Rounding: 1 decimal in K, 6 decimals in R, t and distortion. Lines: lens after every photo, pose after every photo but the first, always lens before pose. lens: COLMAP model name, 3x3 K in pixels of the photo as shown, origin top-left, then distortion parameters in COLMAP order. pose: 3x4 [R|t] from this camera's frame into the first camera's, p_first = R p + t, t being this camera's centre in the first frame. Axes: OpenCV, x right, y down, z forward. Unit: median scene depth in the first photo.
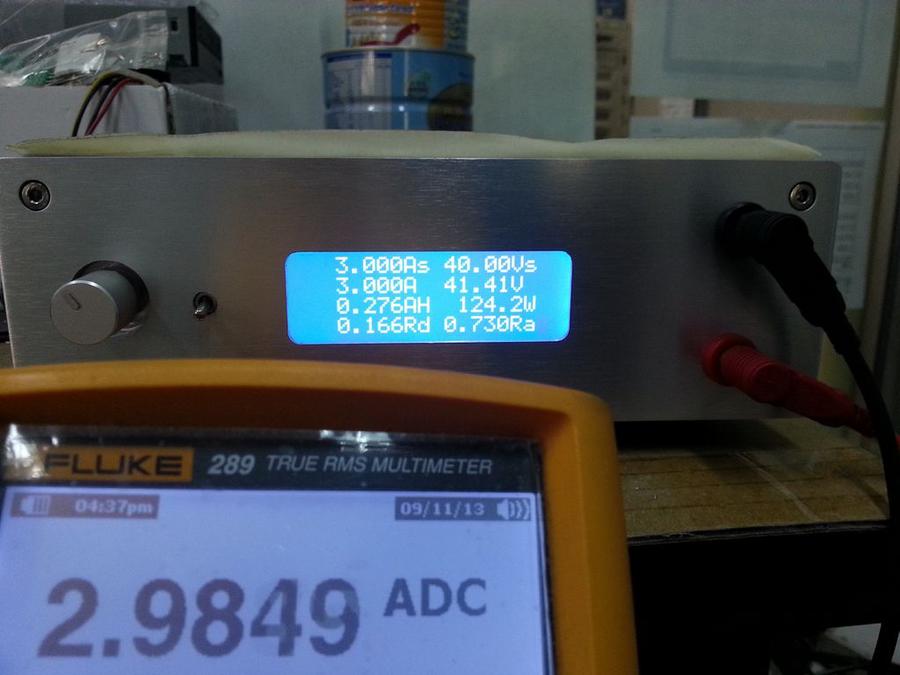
lens RADIAL K [[756.3, 0, 453.4], [0, 756.3, 362.5], [0, 0, 1]] dist [0.040971, -0.121974]
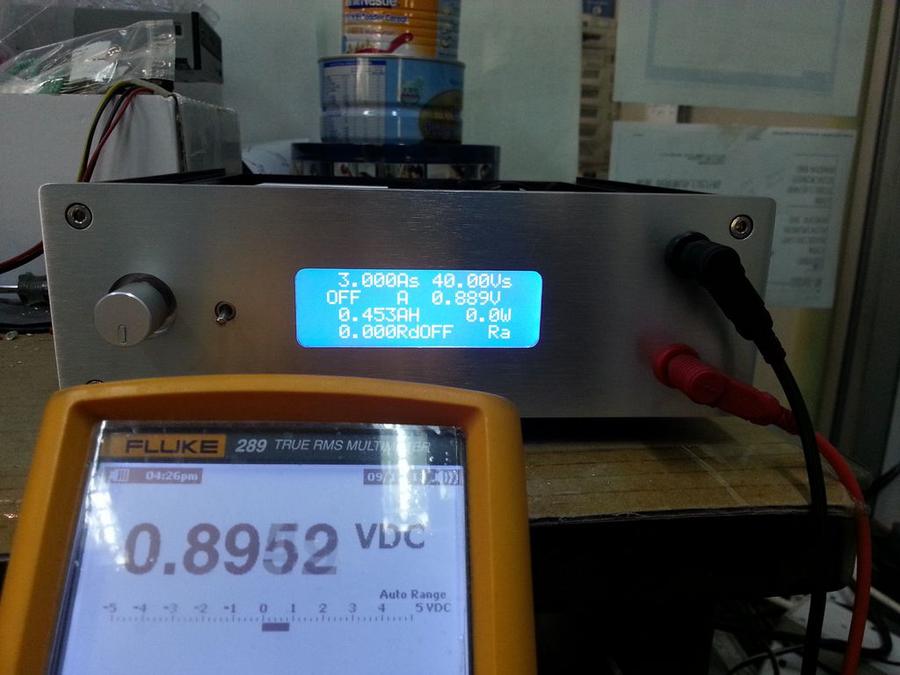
lens RADIAL K [[751.1, 0, 453.7], [0, 751.1, 361.3], [0, 0, 1]] dist [0.036017, -0.099524]
pose [[0.999725, 0.015265, 0.017829, 0.001877], [-0.015527, 0.999772, 0.014654, -0.022879], [-0.017601, -0.014927, 0.999734, -0.150087]]
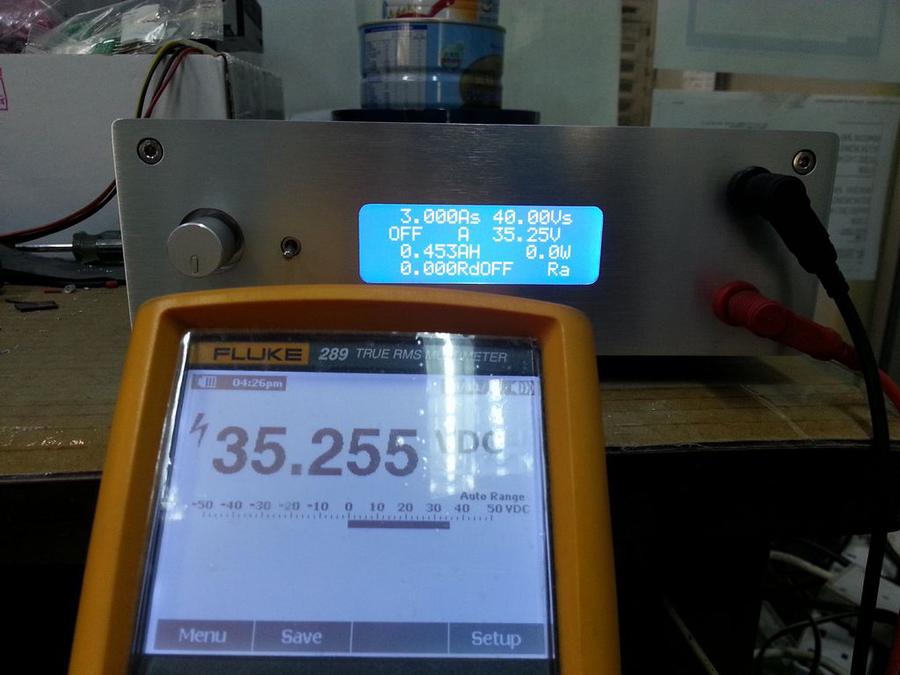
lens RADIAL K [[751.1, 0, 453.7], [0, 751.1, 361.3], [0, 0, 1]] dist [0.036017, -0.099524]
pose [[0.999658, 0.018263, -0.018743, -0.046517], [-0.017555, 0.999151, 0.037258, 0.050450], [0.019407, -0.036916, 0.999130, -0.166228]]
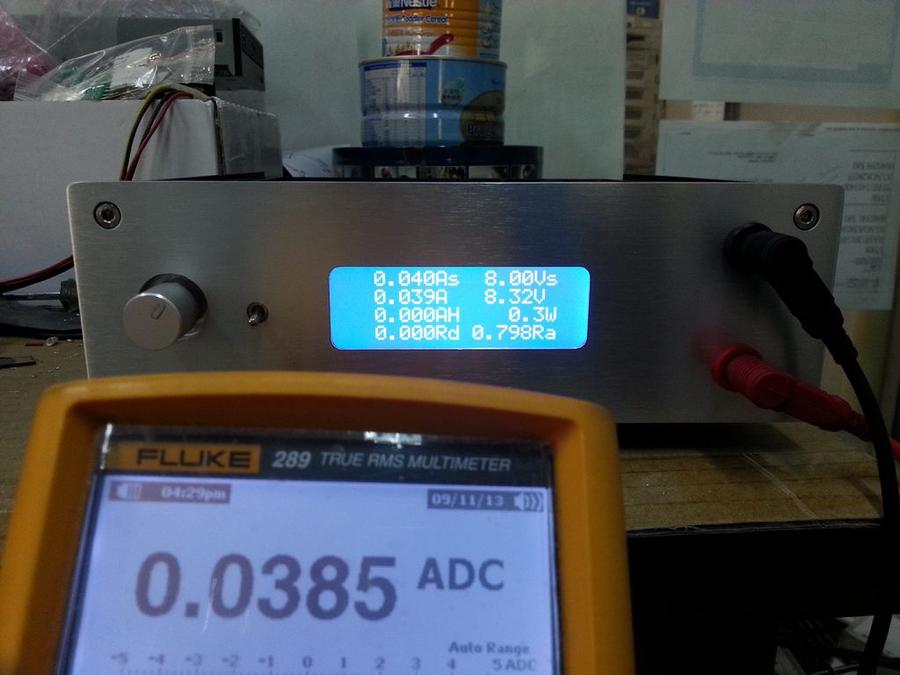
lens RADIAL K [[751.1, 0, 453.7], [0, 751.1, 361.3], [0, 0, 1]] dist [0.036017, -0.099524]
pose [[0.999157, 0.010237, -0.039764, 0.004572], [-0.010004, 0.999932, 0.006051, -0.015303], [0.039823, -0.005648, 0.999191, -0.088638]]
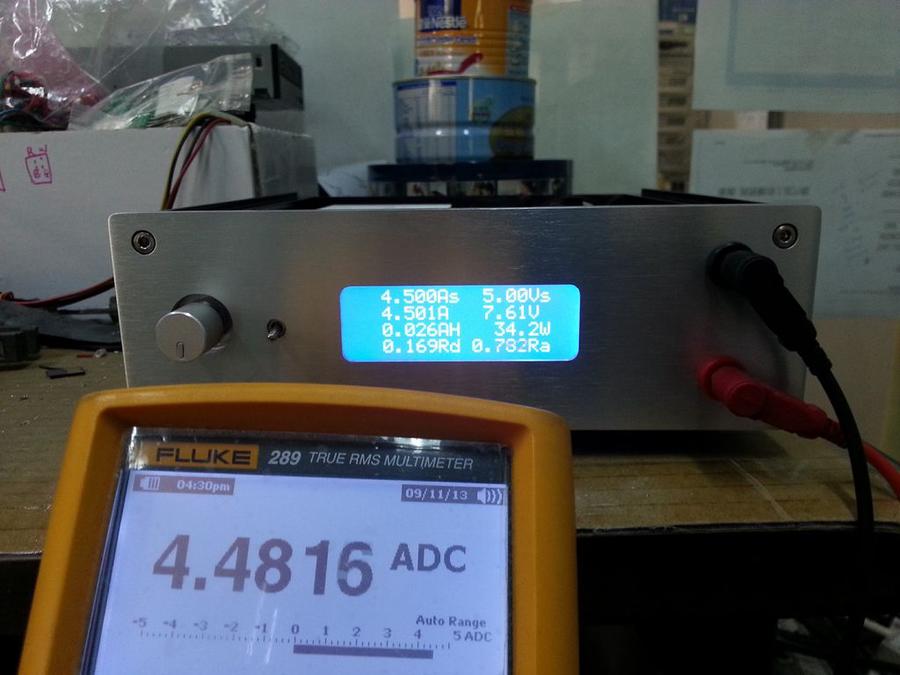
lens RADIAL K [[756.3, 0, 453.4], [0, 756.3, 362.5], [0, 0, 1]] dist [0.040971, -0.121974]
pose [[0.994660, 0.008541, -0.102853, 0.081213], [-0.008947, 0.999954, -0.003486, -0.019956], [0.102819, 0.004388, 0.994690, -0.183698]]
